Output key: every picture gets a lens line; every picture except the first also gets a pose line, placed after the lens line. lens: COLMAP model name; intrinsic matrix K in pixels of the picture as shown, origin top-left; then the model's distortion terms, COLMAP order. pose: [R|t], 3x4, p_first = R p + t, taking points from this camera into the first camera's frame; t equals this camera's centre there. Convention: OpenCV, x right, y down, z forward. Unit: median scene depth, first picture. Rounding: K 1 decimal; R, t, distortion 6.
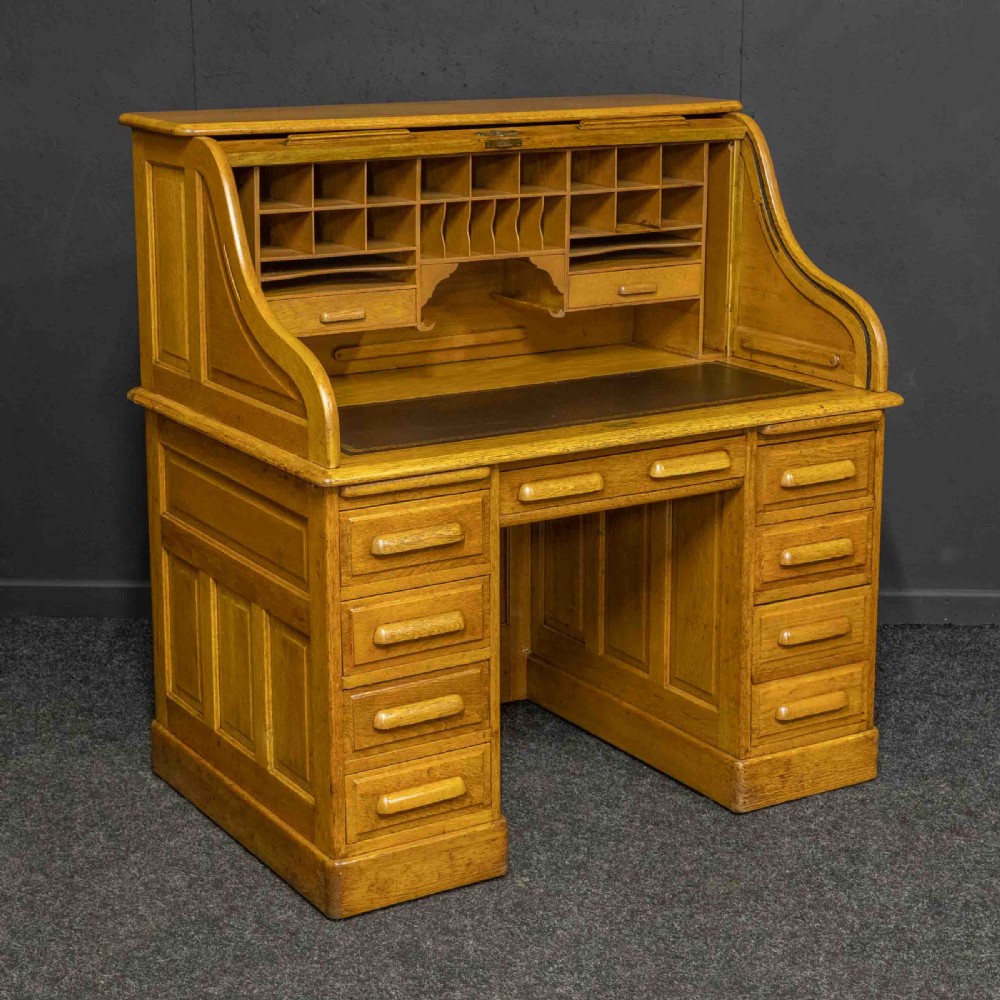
lens RADIAL K [[2122.1, 0, 499.4], [0, 2122.1, 474.2], [0, 0, 1]] dist [0.036039, 0.136337]
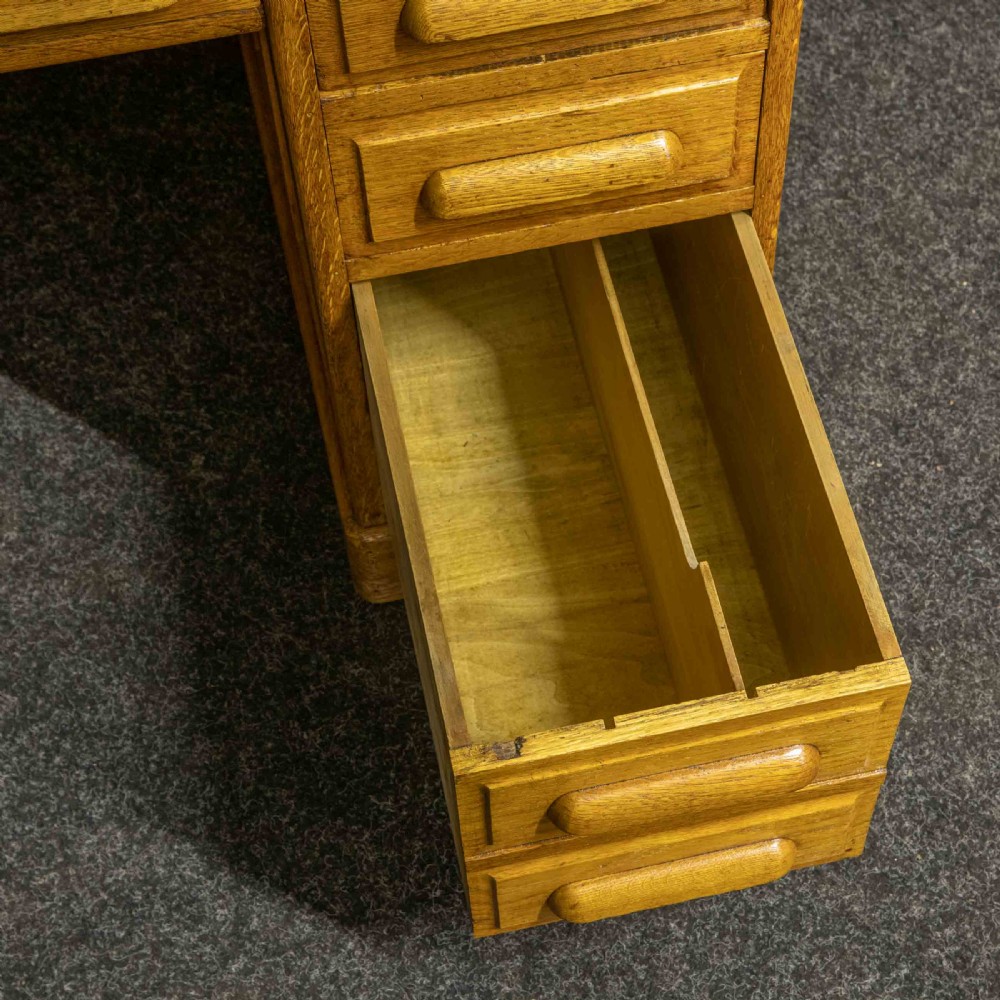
lens RADIAL K [[2077.5, 0, 523.9], [0, 2077.5, 501.9], [0, 0, 1]] dist [0.082859, -0.230652]
pose [[0.944103, 0.260424, -0.202111, 0.230314], [-0.053261, 0.725557, 0.686098, -0.159117], [0.325320, -0.636983, 0.698871, 0.730978]]
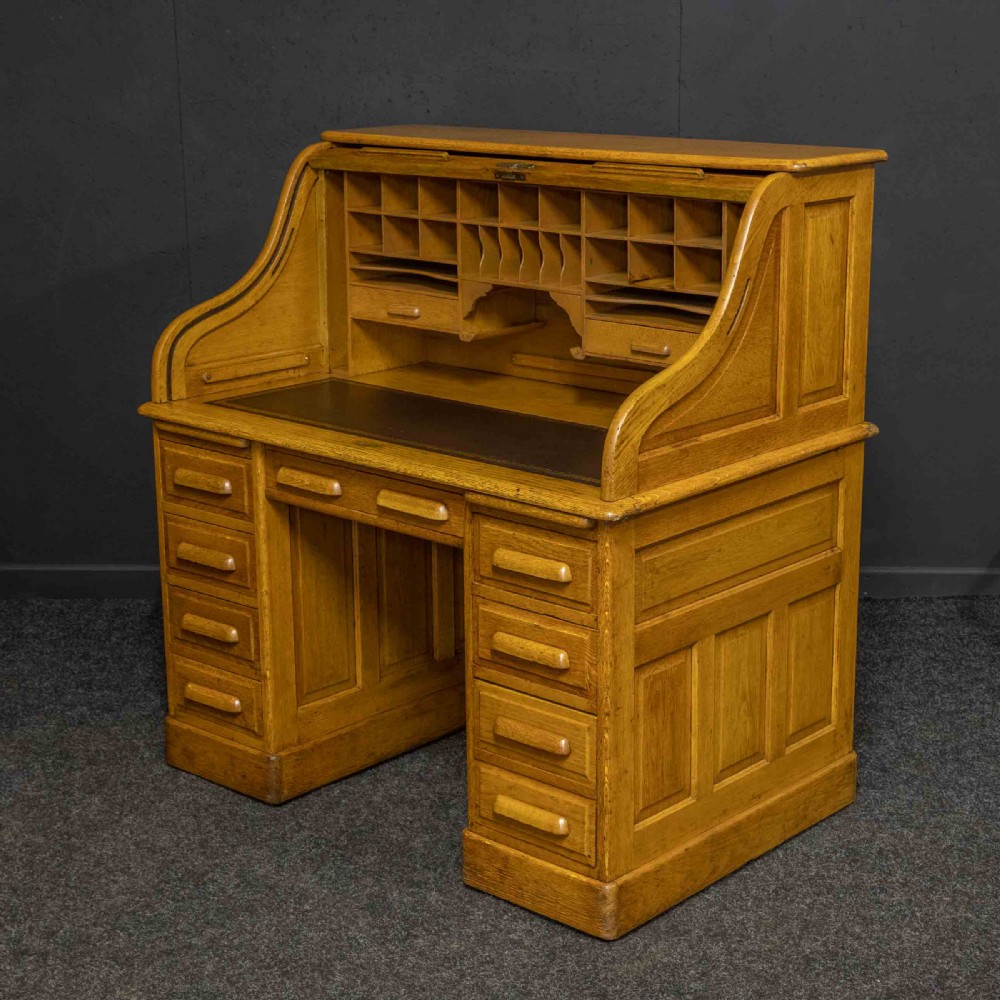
lens RADIAL K [[1821.5, 0, 532.3], [0, 1821.5, 502.0], [0, 0, 1]] dist [0.032017, -0.096250]
pose [[0.292556, 0.247971, -0.923537, 0.861551], [-0.224687, 0.956579, 0.185667, -0.170305], [0.929476, 0.153189, 0.335569, 0.735908]]
